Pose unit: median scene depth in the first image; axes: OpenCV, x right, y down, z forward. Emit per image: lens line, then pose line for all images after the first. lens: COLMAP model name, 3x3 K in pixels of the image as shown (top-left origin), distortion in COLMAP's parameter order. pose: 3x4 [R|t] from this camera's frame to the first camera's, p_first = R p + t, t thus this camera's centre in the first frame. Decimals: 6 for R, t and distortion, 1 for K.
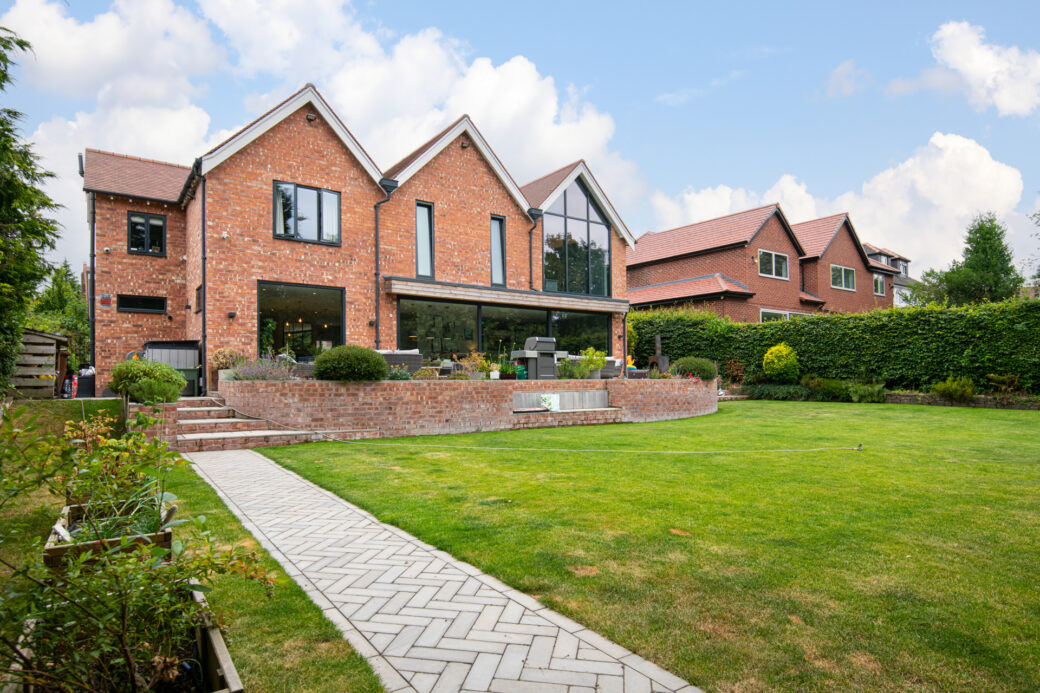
lens RADIAL K [[598.8, 0, 518.3], [0, 598.8, 380.6], [0, 0, 1]] dist [0.006403, -0.000485]
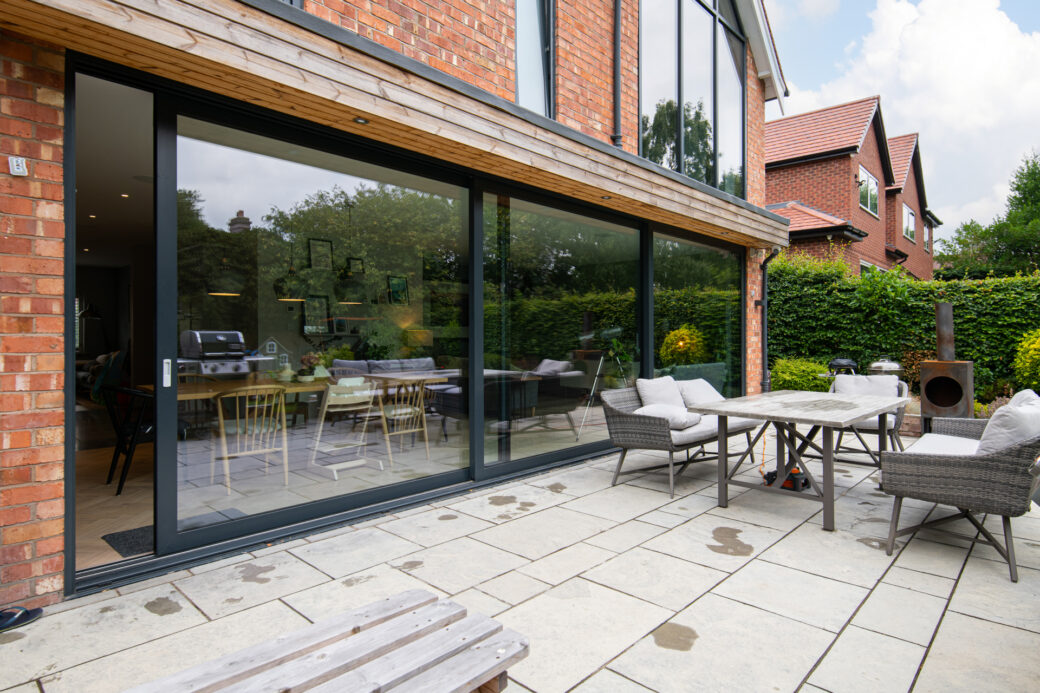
lens RADIAL K [[570.1, 0, 527.7], [0, 570.1, 341.0], [0, 0, 1]] dist [0.000462, -0.000499]
pose [[0.977086, 0.002414, 0.212830, -0.111458], [-0.003827, 0.999973, 0.006229, -0.063638], [-0.212809, -0.006900, 0.977069, 0.836345]]
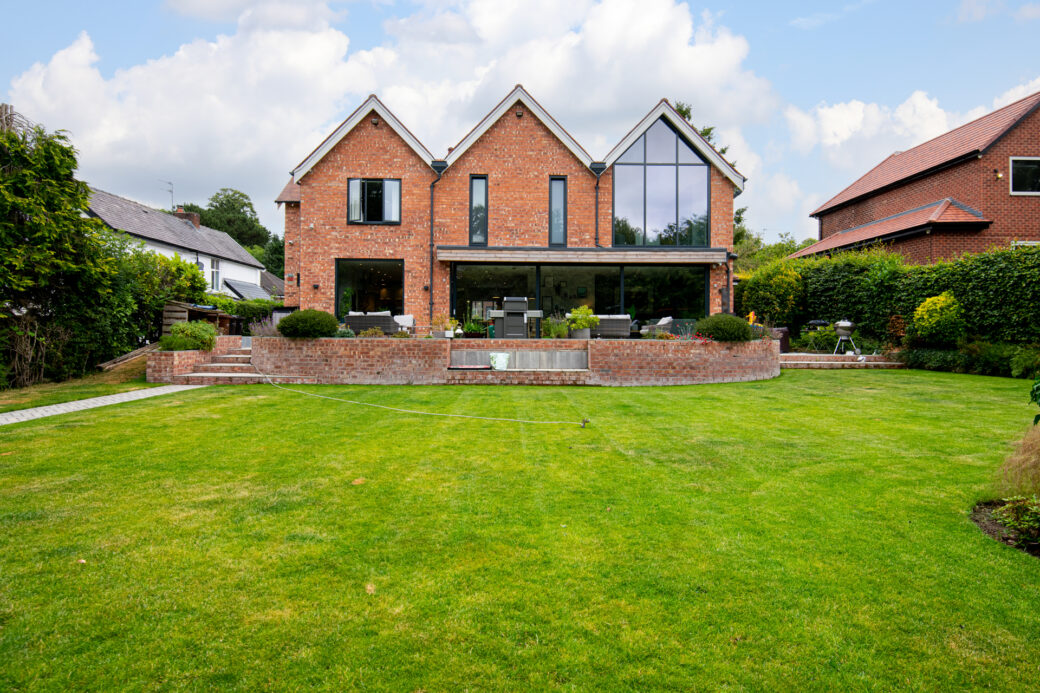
lens RADIAL K [[598.8, 0, 523.3], [0, 598.8, 342.9], [0, 0, 1]] dist [0.006403, -0.000485]
pose [[0.824888, 0.016949, -0.565042, 0.568690], [-0.010720, 0.999840, 0.014342, -0.008040], [0.565195, -0.005774, 0.824937, 0.150381]]
